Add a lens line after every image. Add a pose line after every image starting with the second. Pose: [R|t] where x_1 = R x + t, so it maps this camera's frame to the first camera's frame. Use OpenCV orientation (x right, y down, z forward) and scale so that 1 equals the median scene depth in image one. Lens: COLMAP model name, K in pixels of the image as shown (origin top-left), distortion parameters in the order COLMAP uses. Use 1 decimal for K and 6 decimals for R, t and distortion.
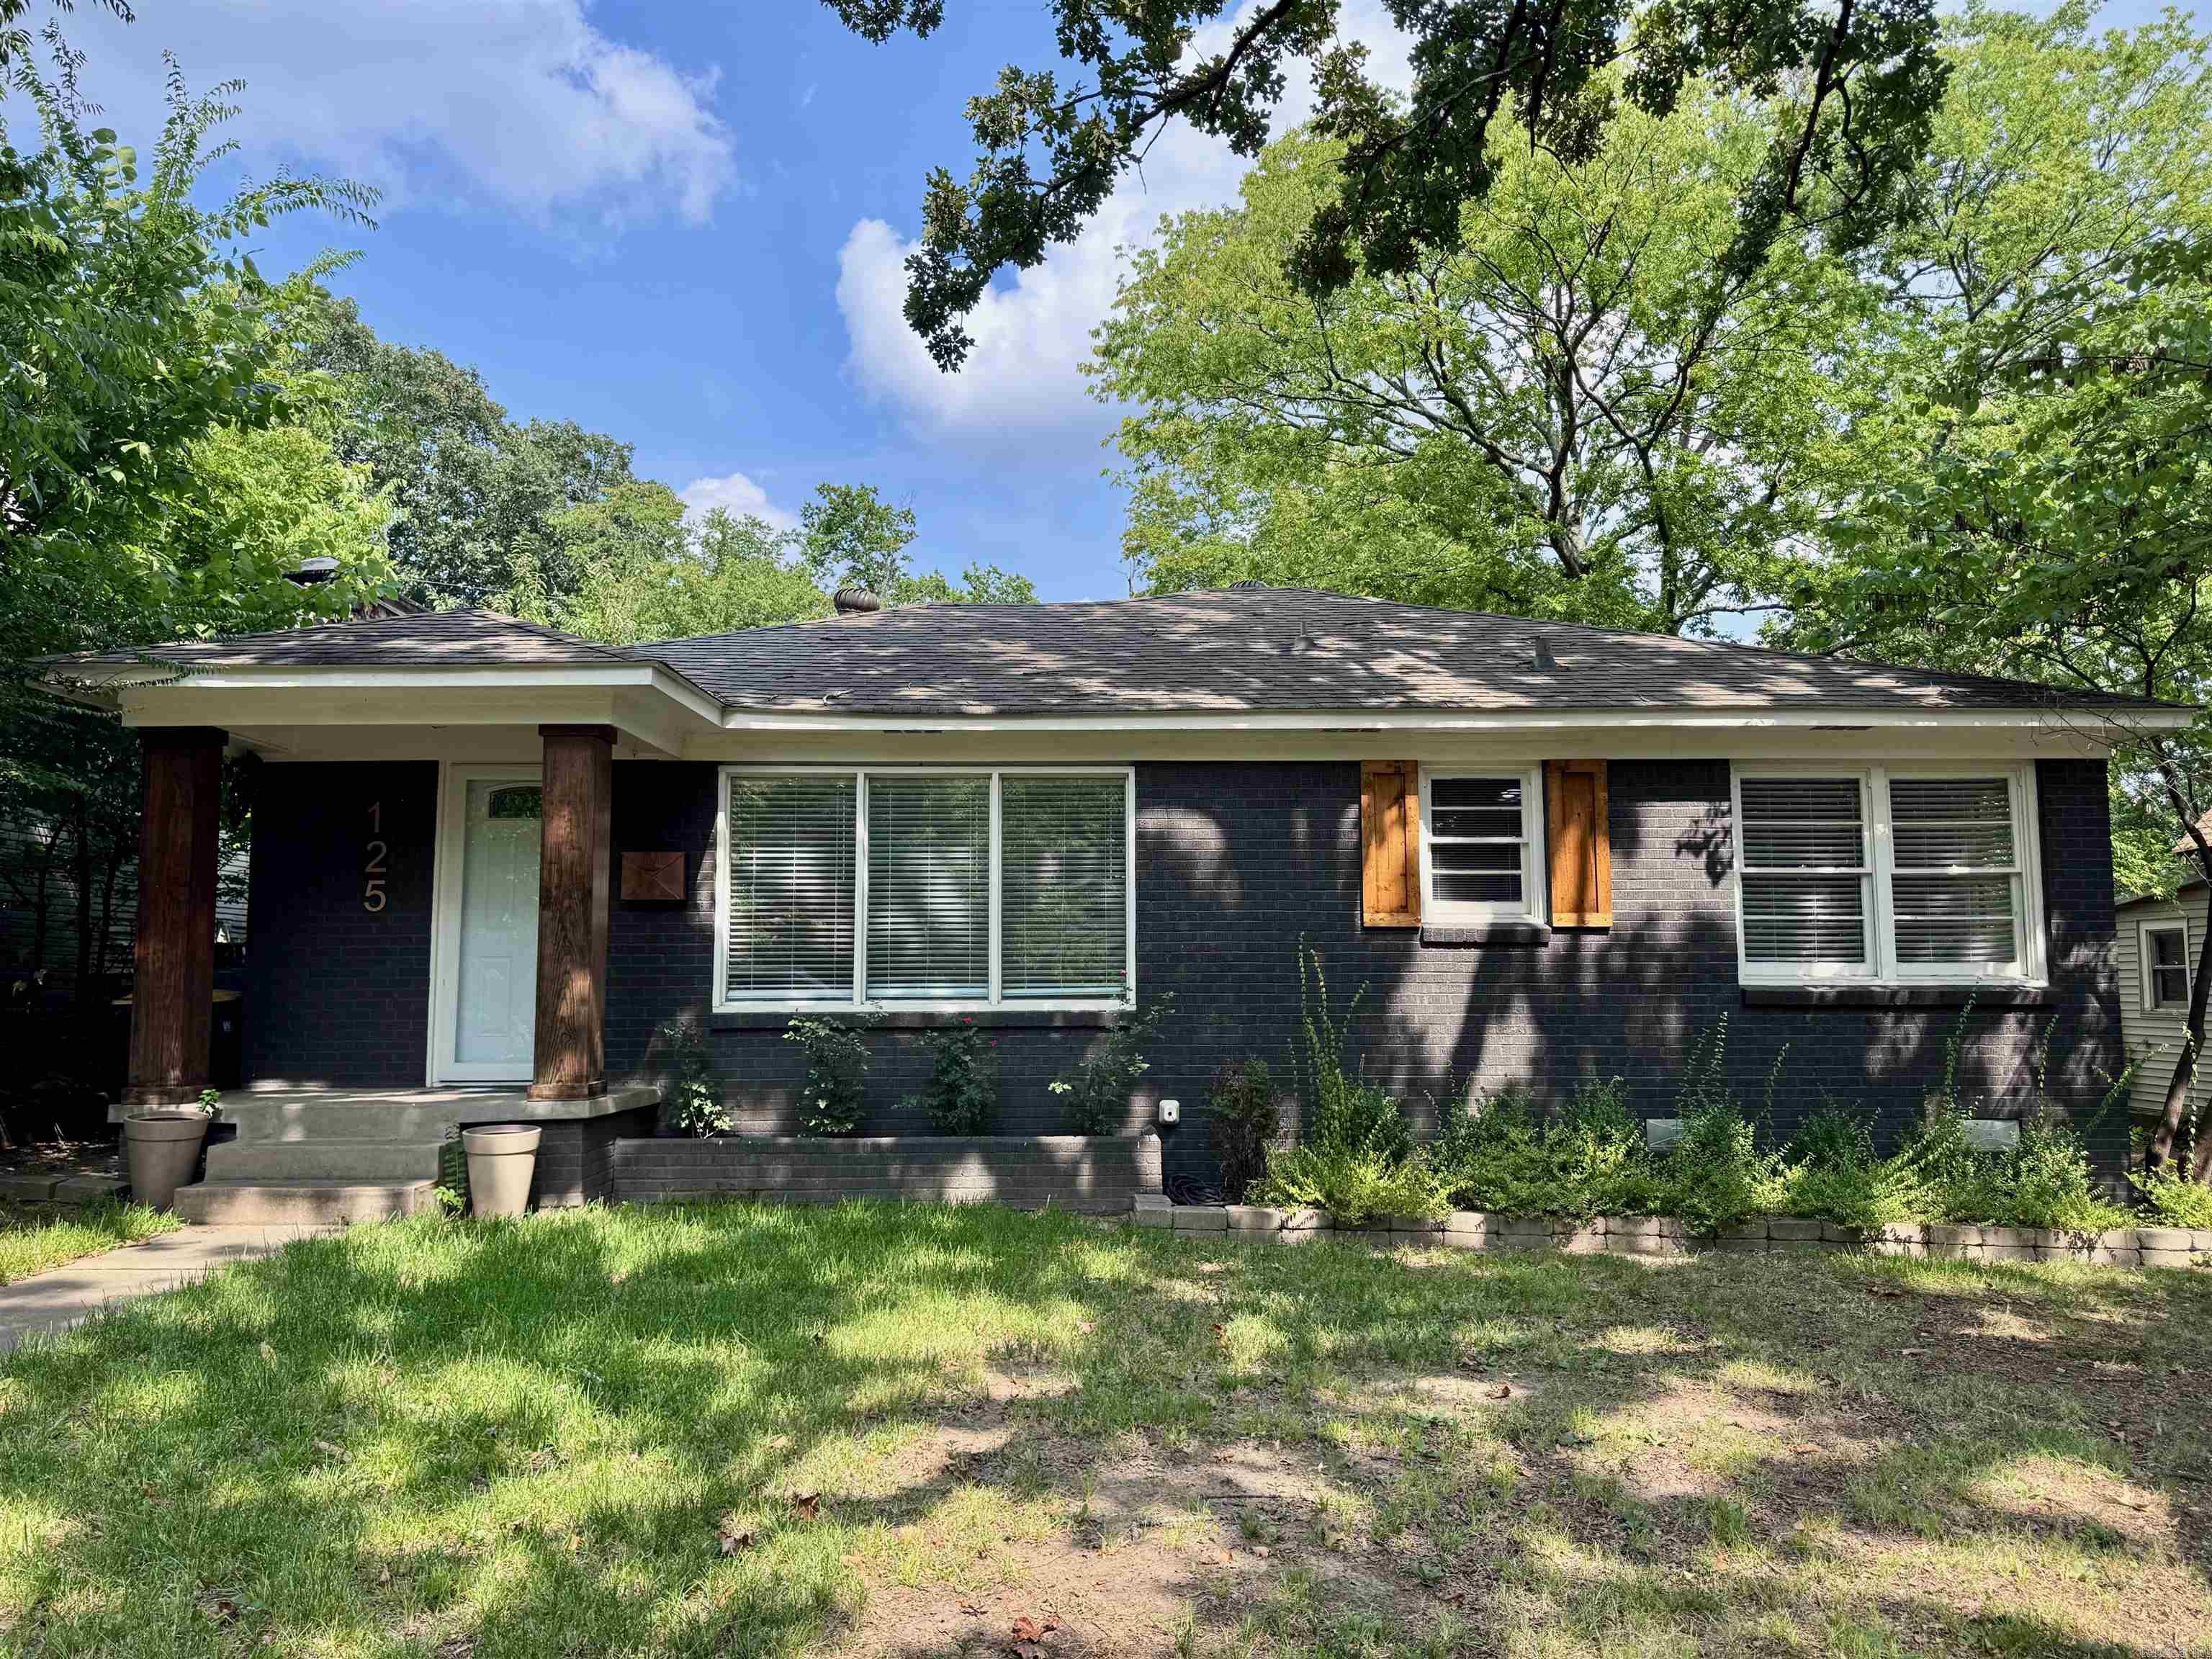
lens RADIAL K [[1572.3, 0, 1106.9], [0, 1572.3, 842.2], [0, 0, 1]] dist [0.083330, -0.012161]
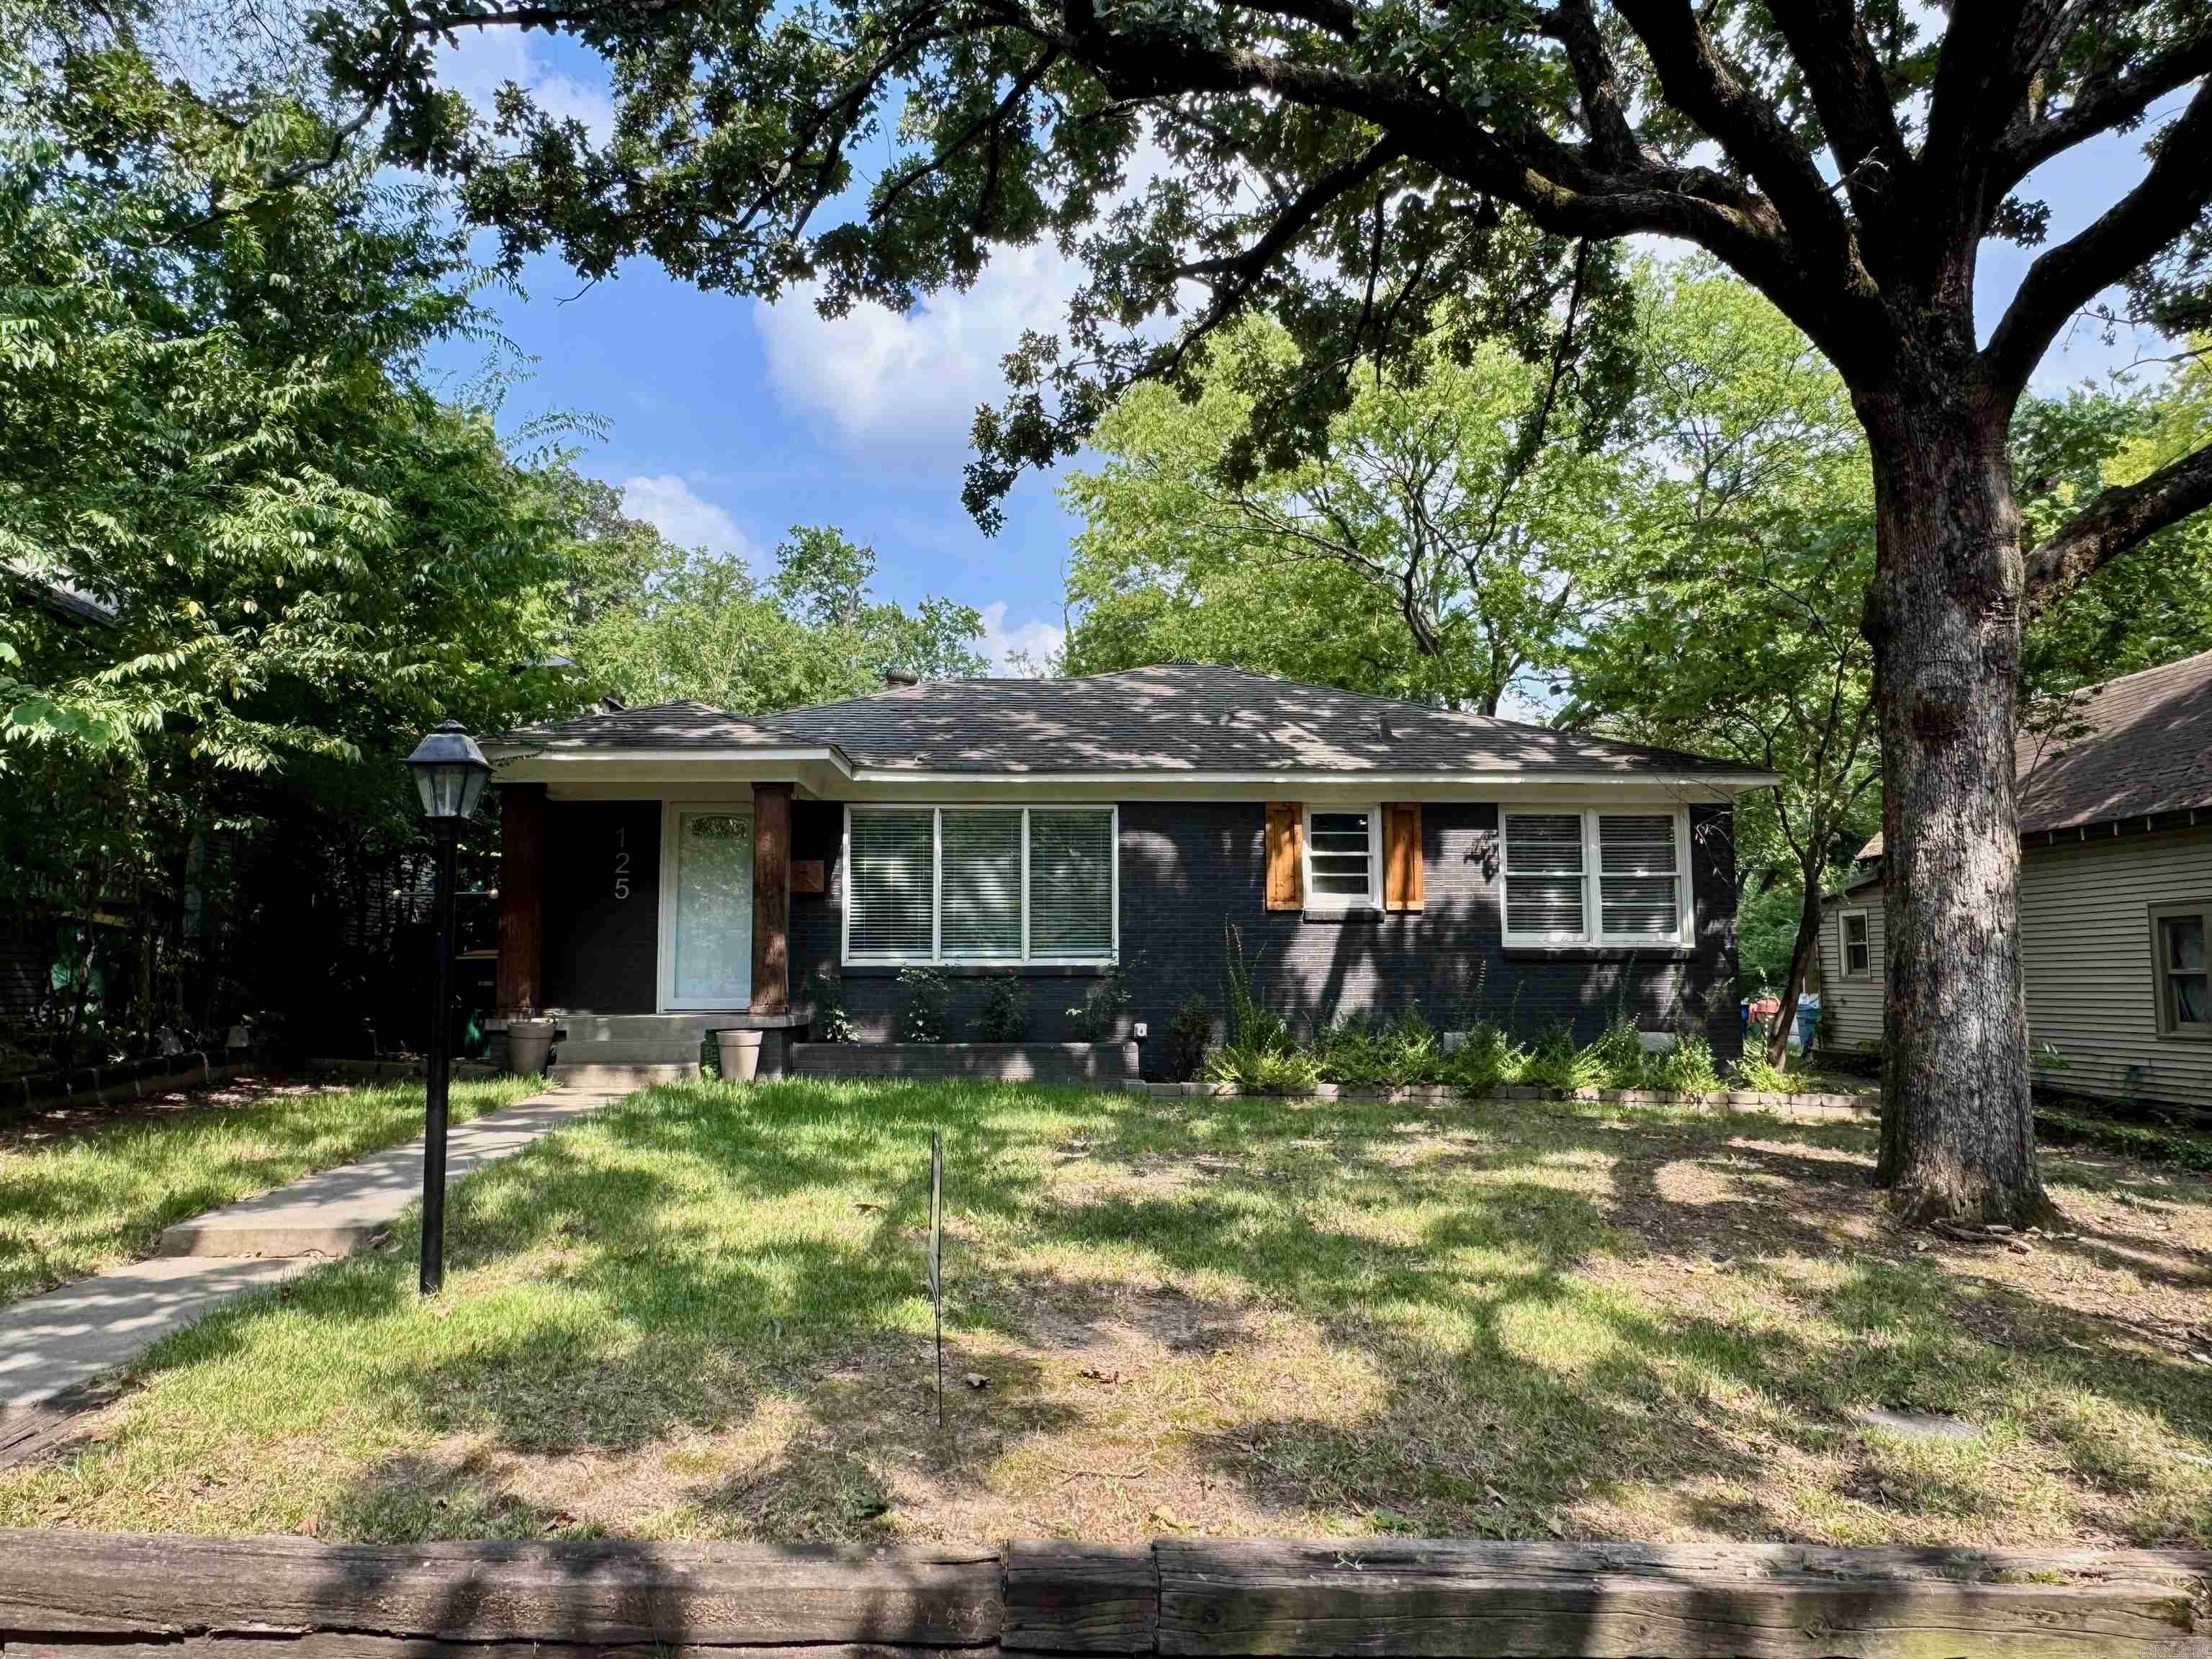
lens RADIAL K [[1472.9, 0, 1100.0], [0, 1472.9, 824.2], [0, 0, 1]] dist [0.036587, 0.003654]
pose [[0.998977, 0.003335, 0.045093, -0.063968], [-0.002814, 0.999928, -0.011626, -0.012416], [-0.045129, 0.011487, 0.998915, -0.424719]]
